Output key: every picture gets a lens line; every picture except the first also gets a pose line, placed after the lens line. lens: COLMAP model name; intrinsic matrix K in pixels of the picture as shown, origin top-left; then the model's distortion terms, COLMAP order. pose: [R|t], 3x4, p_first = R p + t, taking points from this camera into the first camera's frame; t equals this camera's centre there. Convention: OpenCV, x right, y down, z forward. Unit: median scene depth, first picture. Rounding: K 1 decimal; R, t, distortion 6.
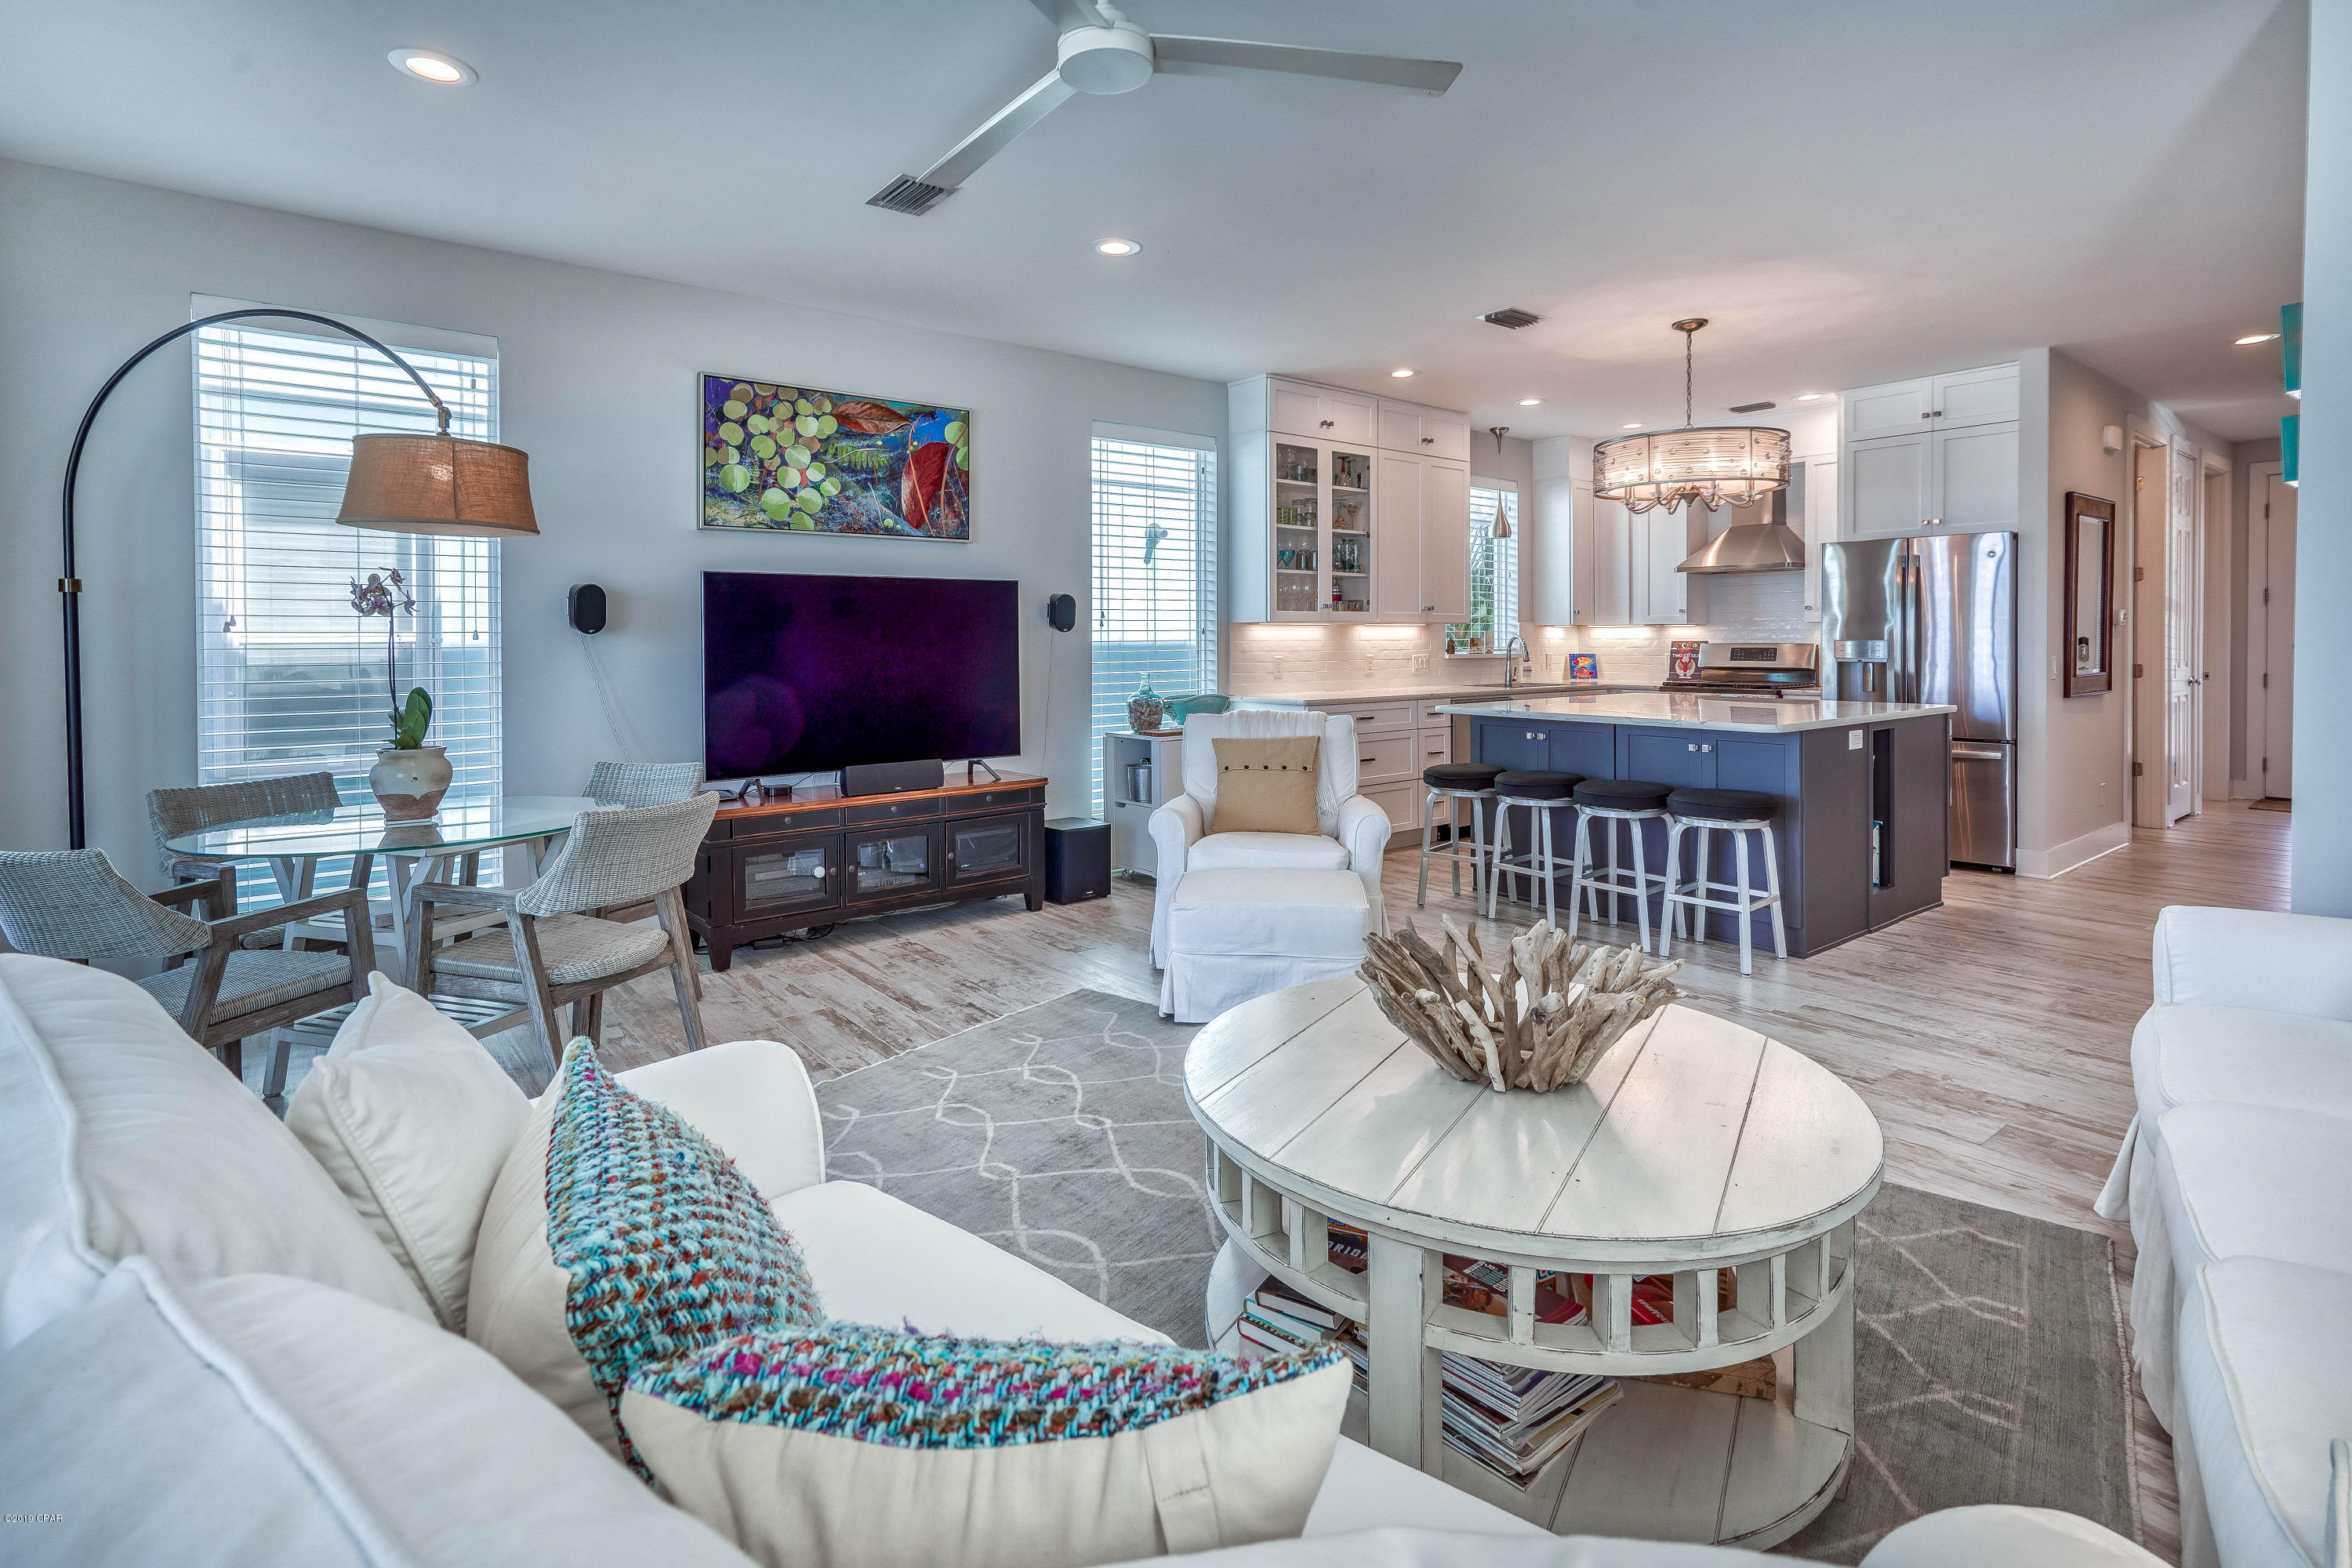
lens RADIAL K [[1099.3, 0, 1164.6], [0, 1099.3, 645.9], [0, 0, 1]] dist [-0.011977, 0.011238]
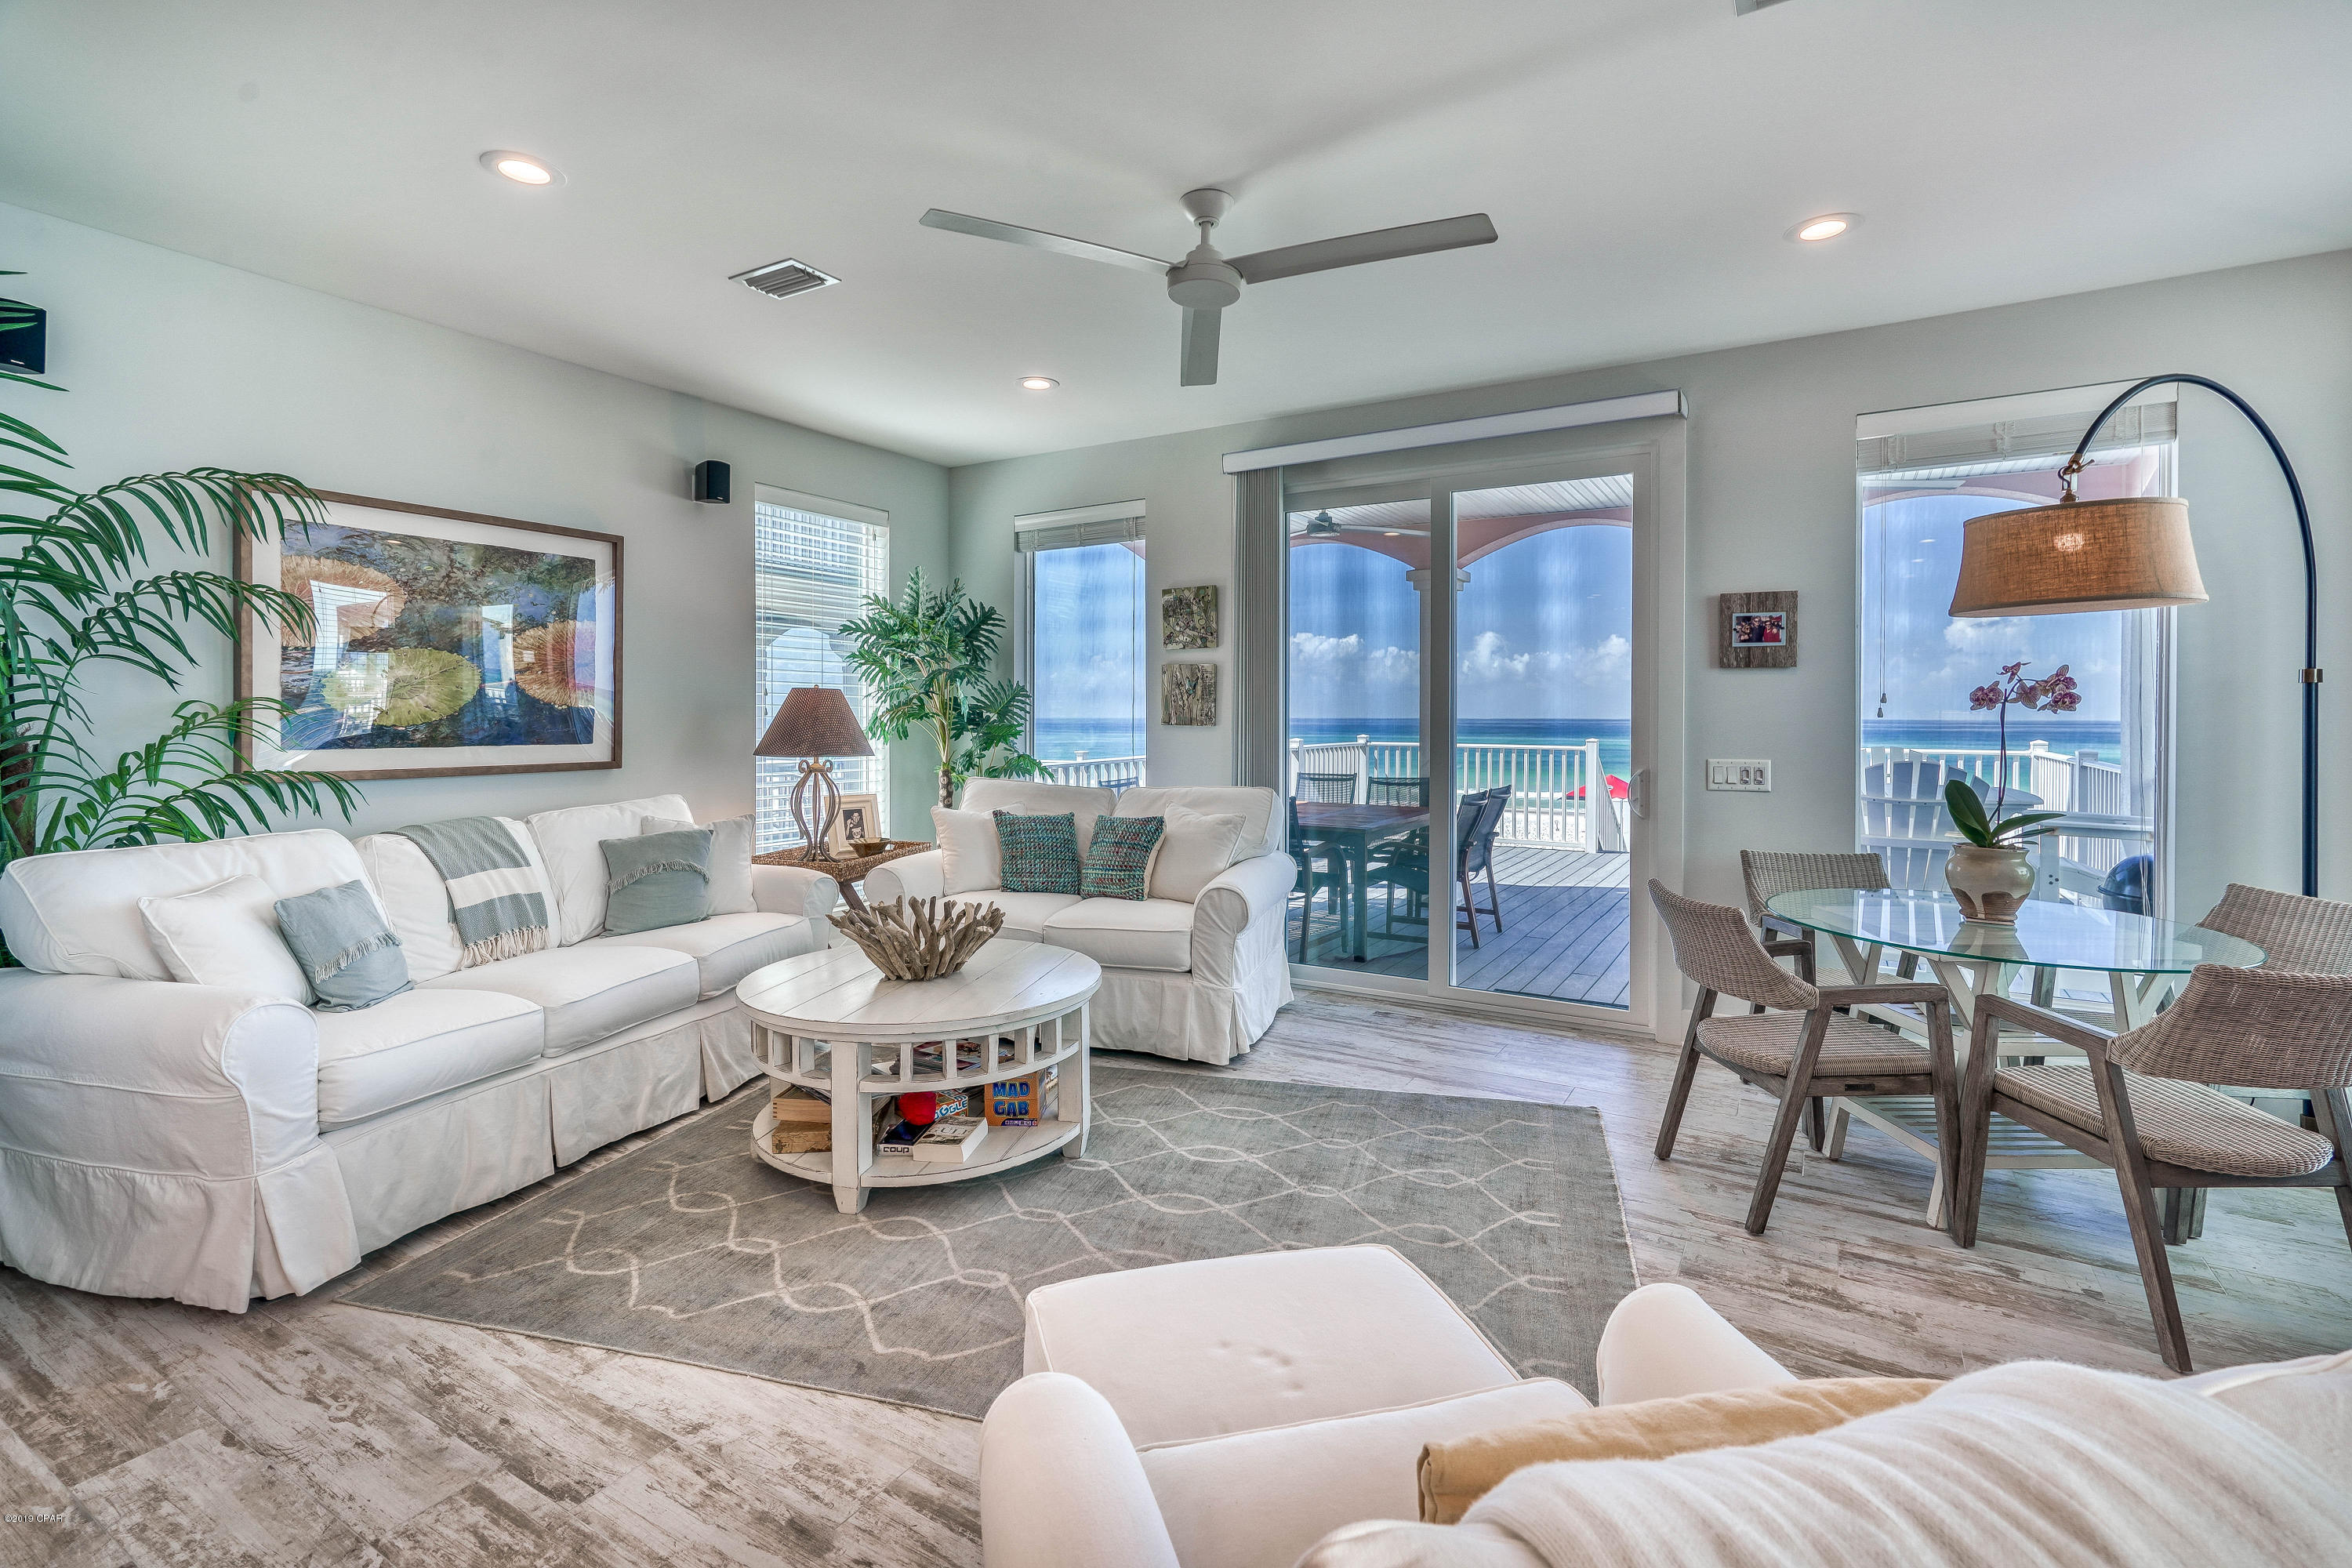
lens RADIAL K [[1099.3, 0, 1159.1], [0, 1099.3, 718.8], [0, 0, 1]] dist [-0.011977, 0.011238]
pose [[-0.937646, 0.007517, -0.347510, 0.180071], [0.002109, 0.999871, 0.015939, -0.019158], [0.347585, 0.014212, -0.937541, 0.882801]]
